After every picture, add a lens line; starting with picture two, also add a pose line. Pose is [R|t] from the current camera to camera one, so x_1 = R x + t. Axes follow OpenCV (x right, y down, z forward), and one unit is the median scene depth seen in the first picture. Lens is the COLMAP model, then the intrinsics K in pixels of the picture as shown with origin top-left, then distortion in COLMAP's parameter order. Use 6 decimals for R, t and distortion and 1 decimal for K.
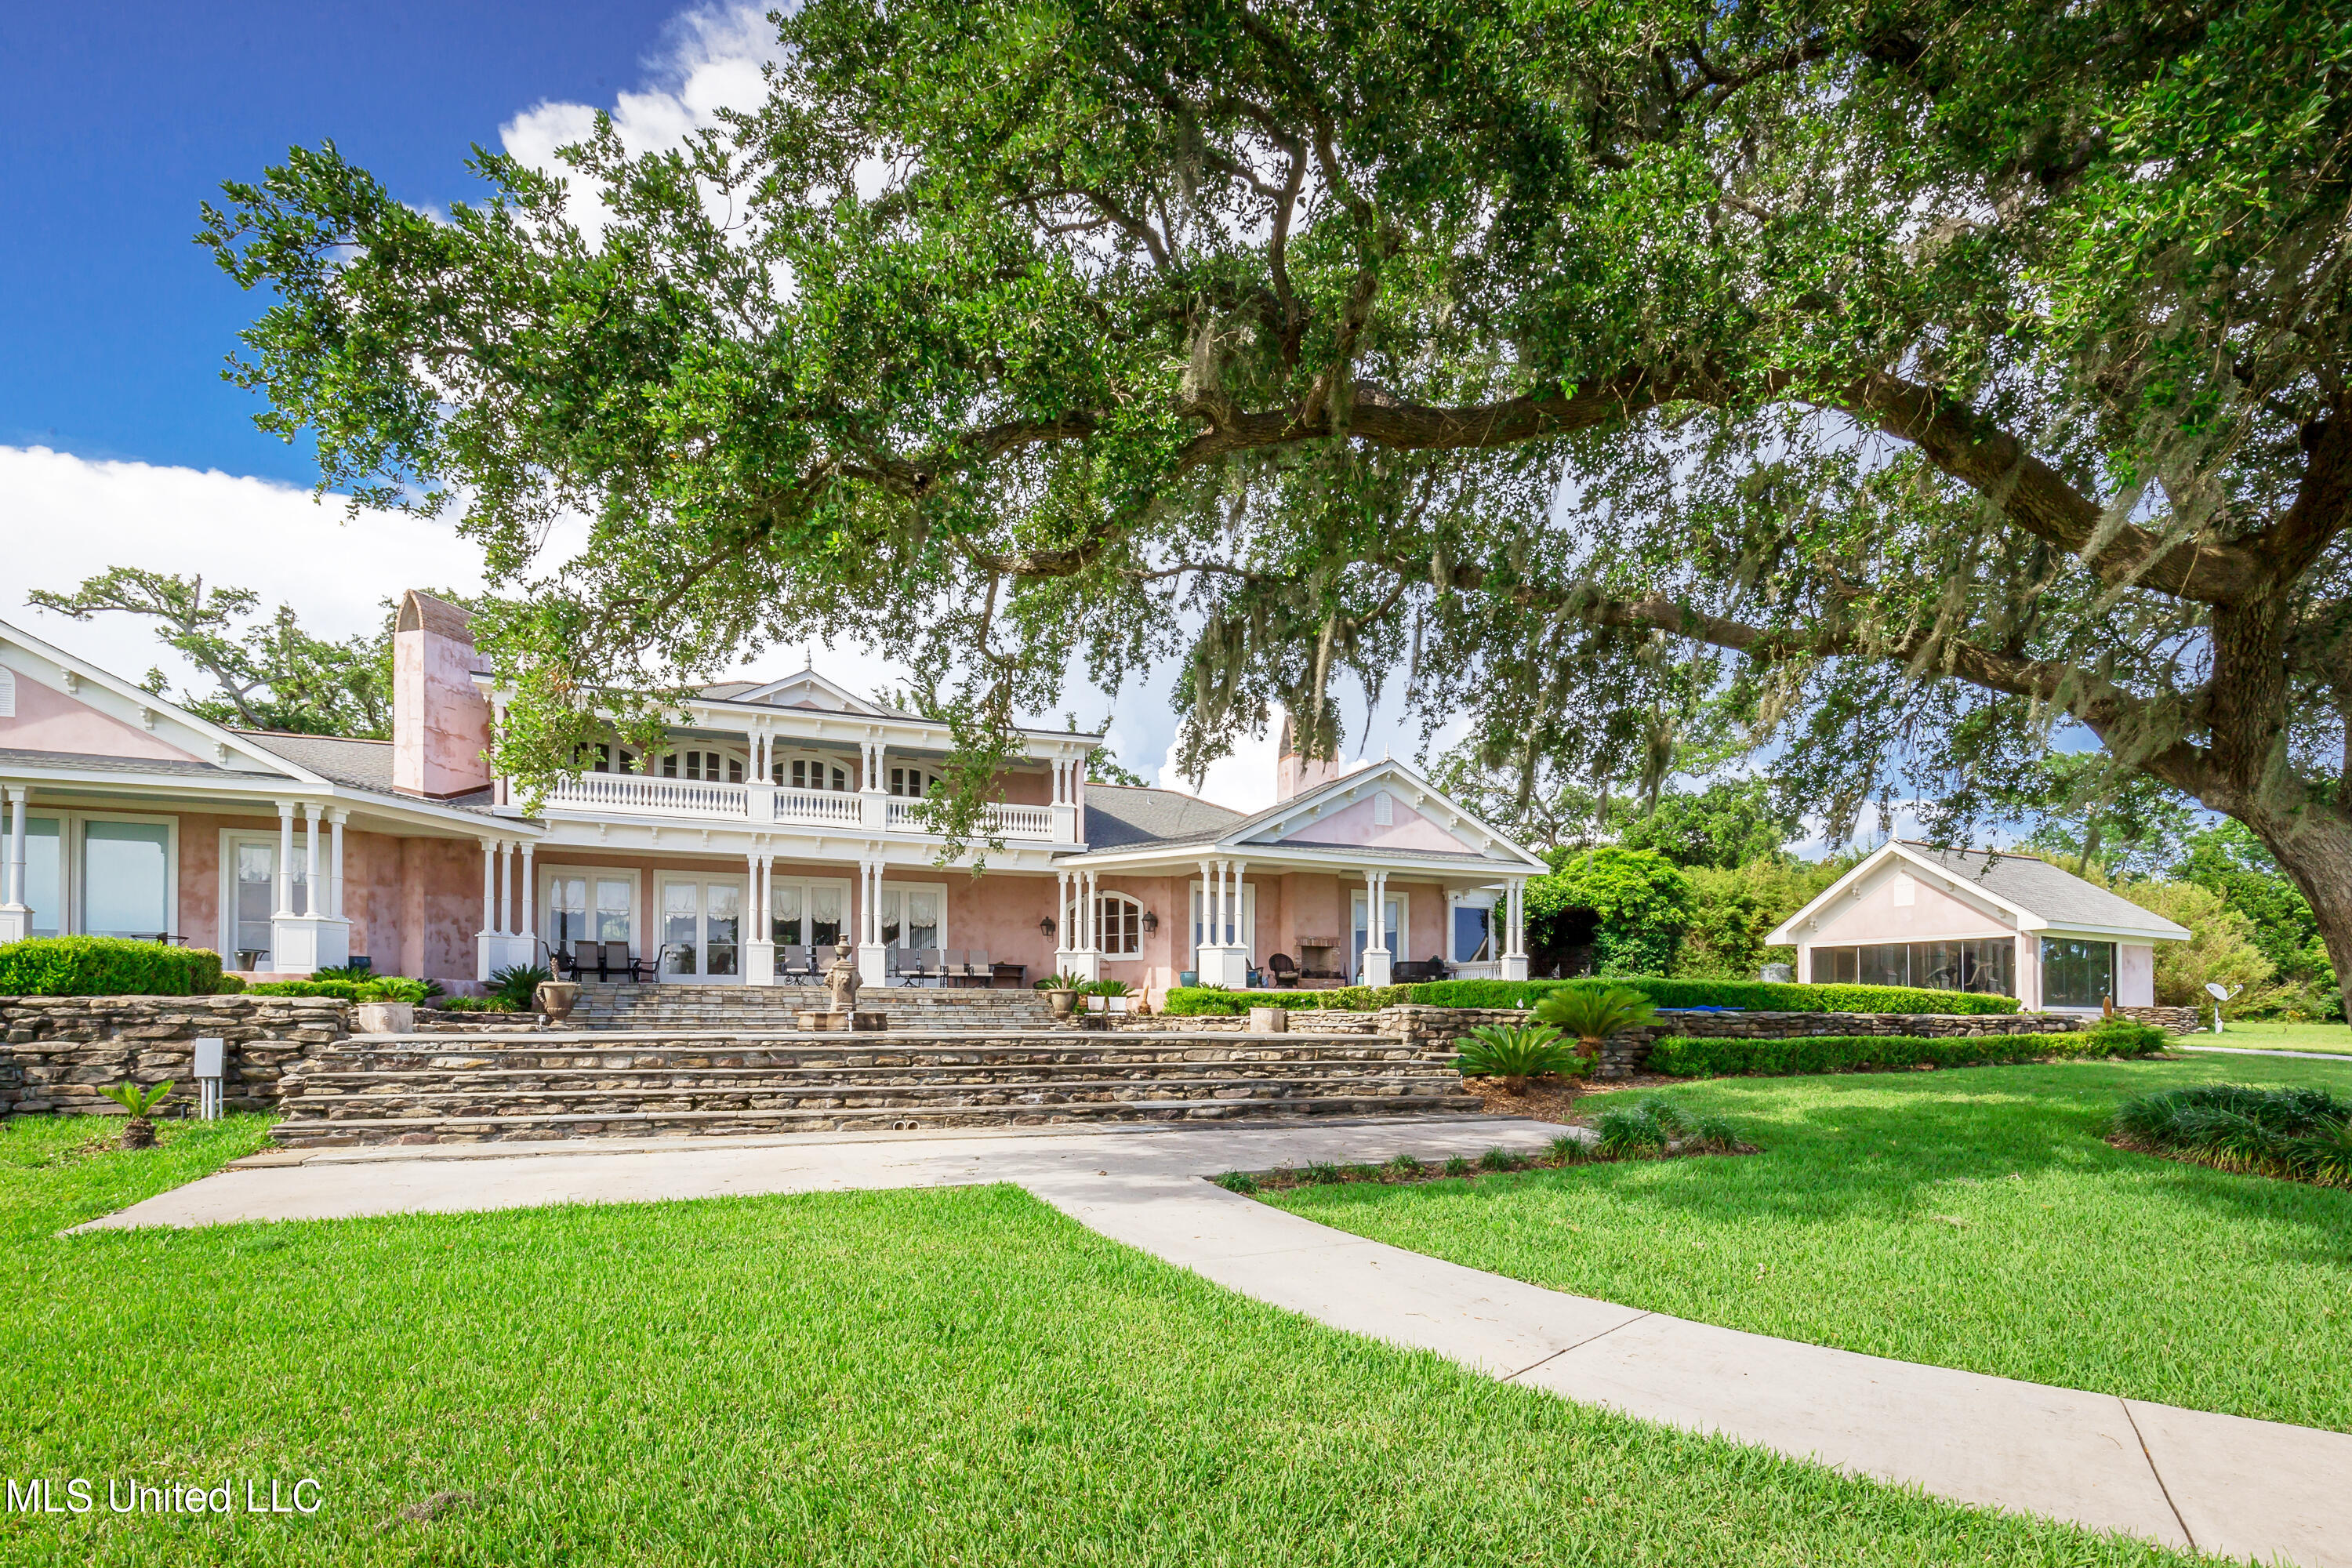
lens RADIAL K [[1102.5, 0, 1176.2], [0, 1102.5, 855.5], [0, 0, 1]] dist [-0.002113, -0.001260]
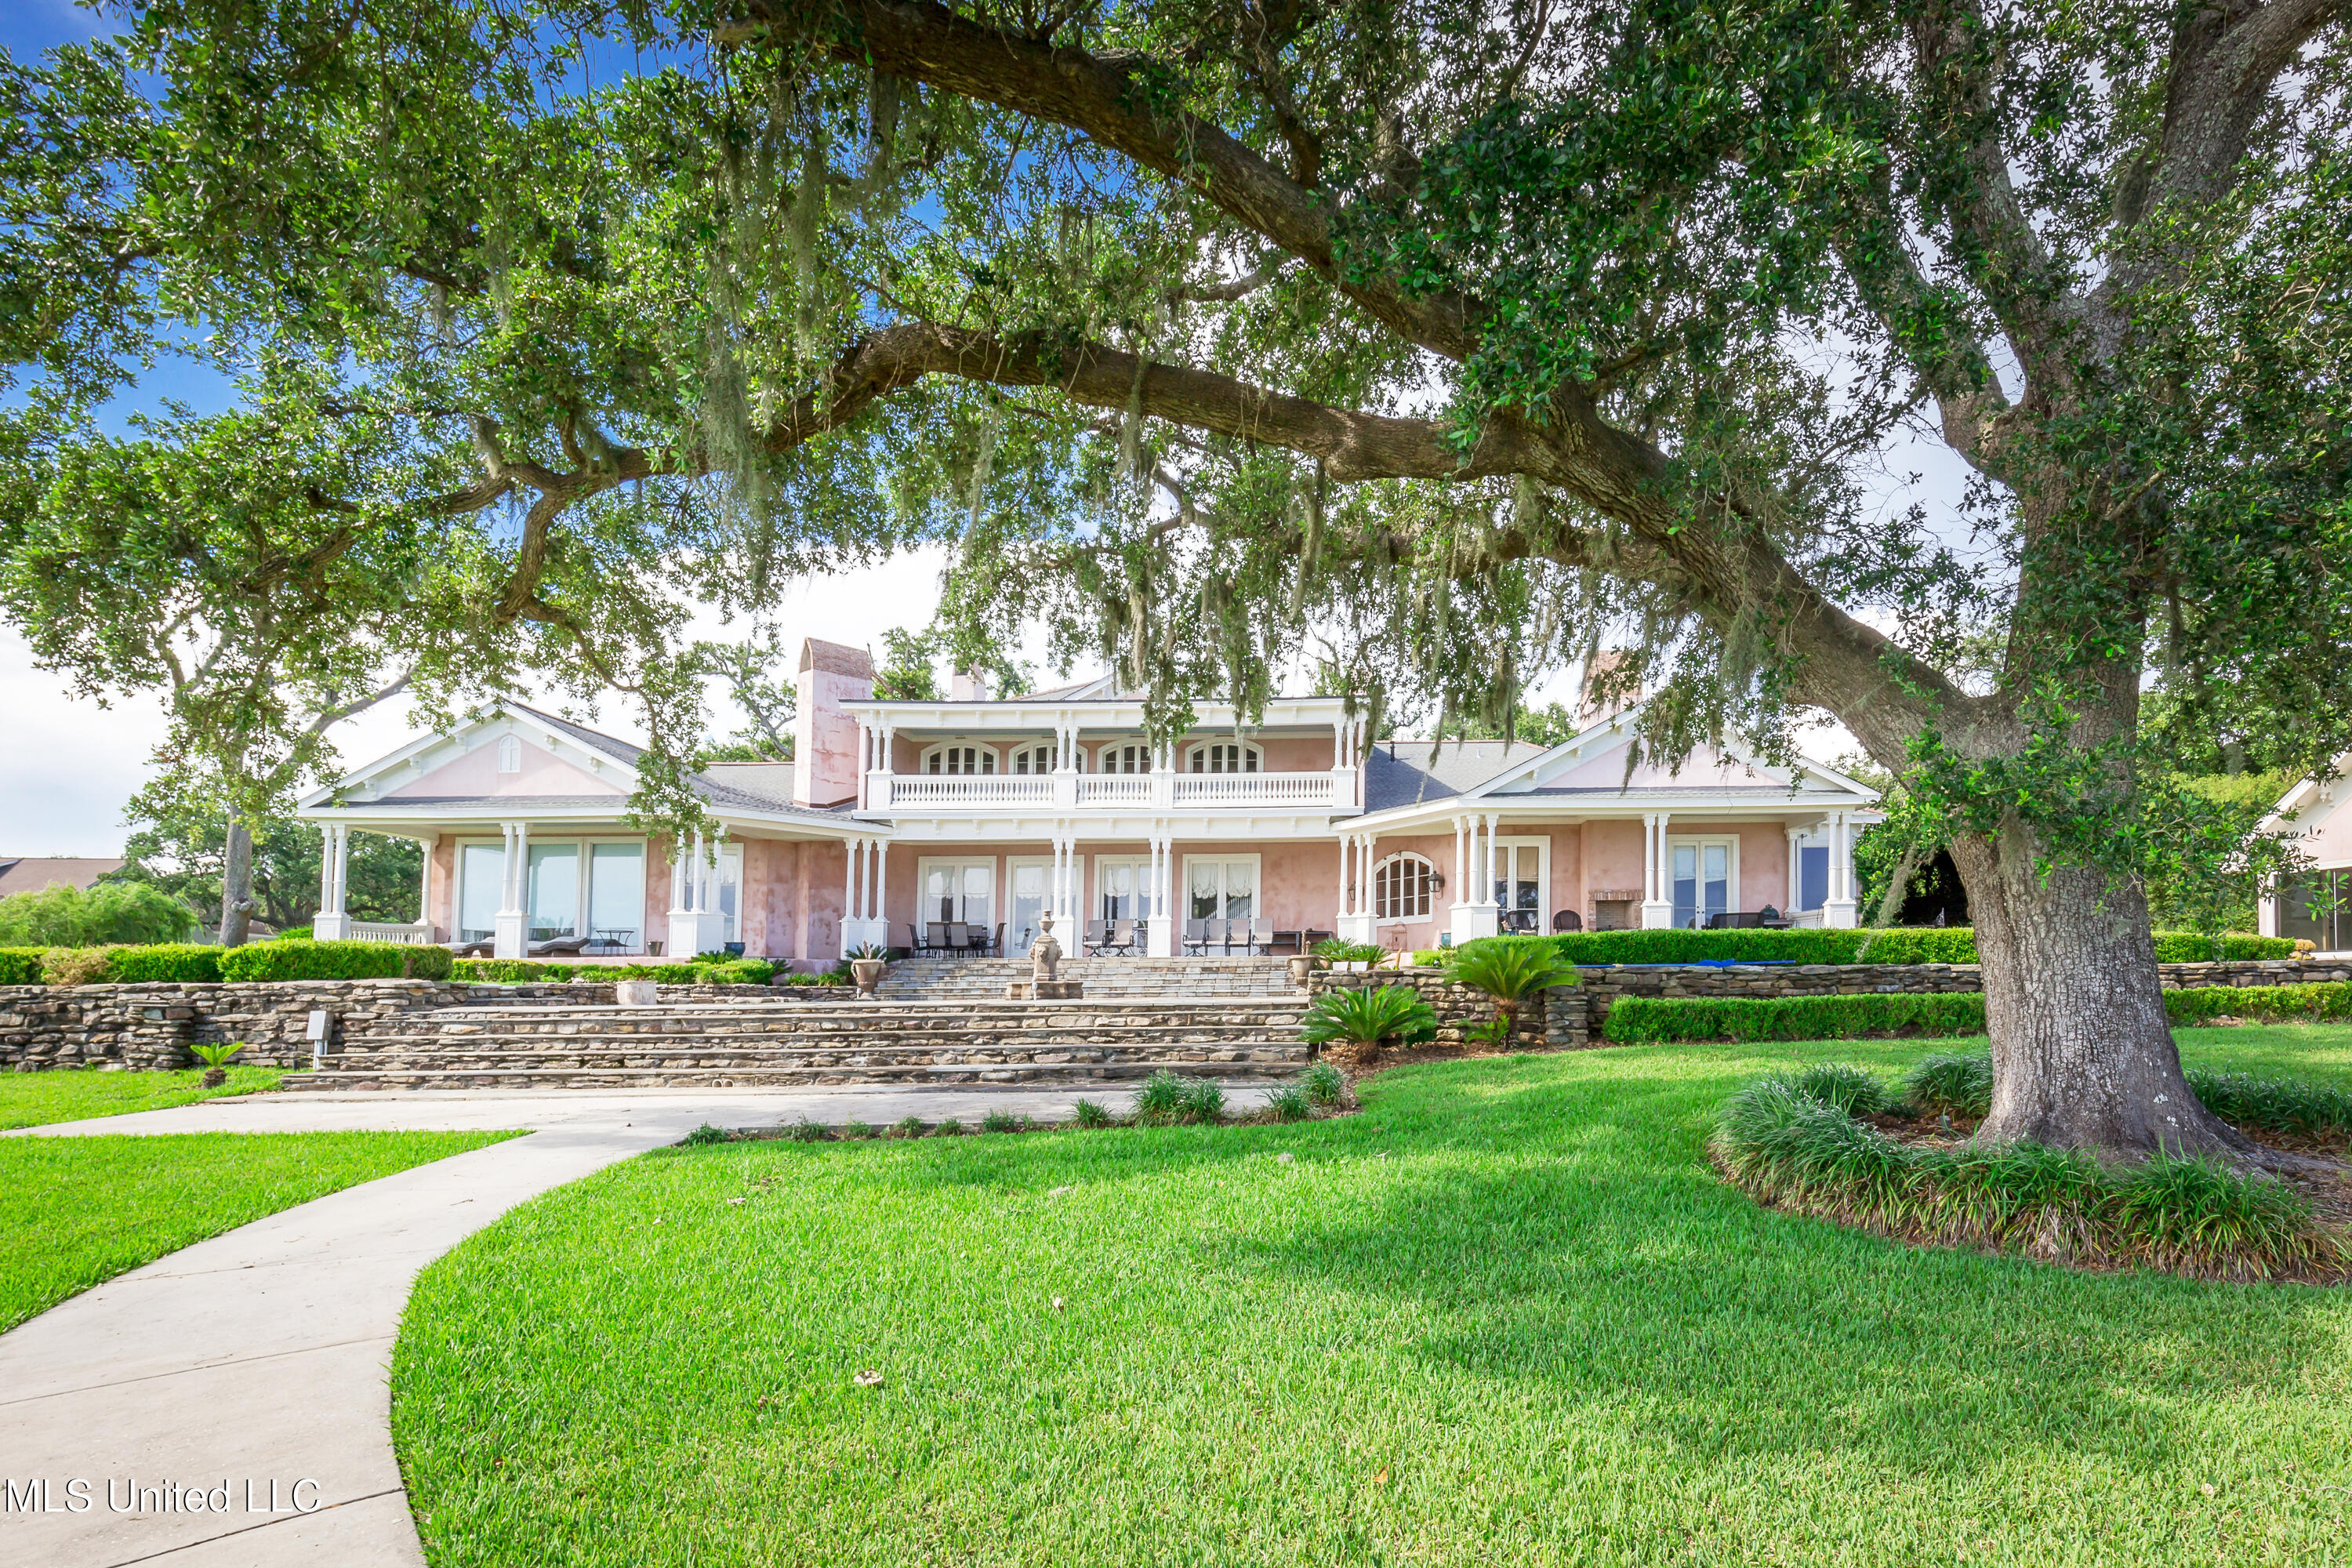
lens RADIAL K [[1101.4, 0, 1176.0], [0, 1101.4, 784.0], [0, 0, 1]] dist [0.001680, -0.012759]
pose [[0.932750, -0.079879, -0.351564, 0.558889], [0.068357, 0.996642, -0.045088, 0.014654], [0.353985, 0.018024, 0.935077, 0.073572]]
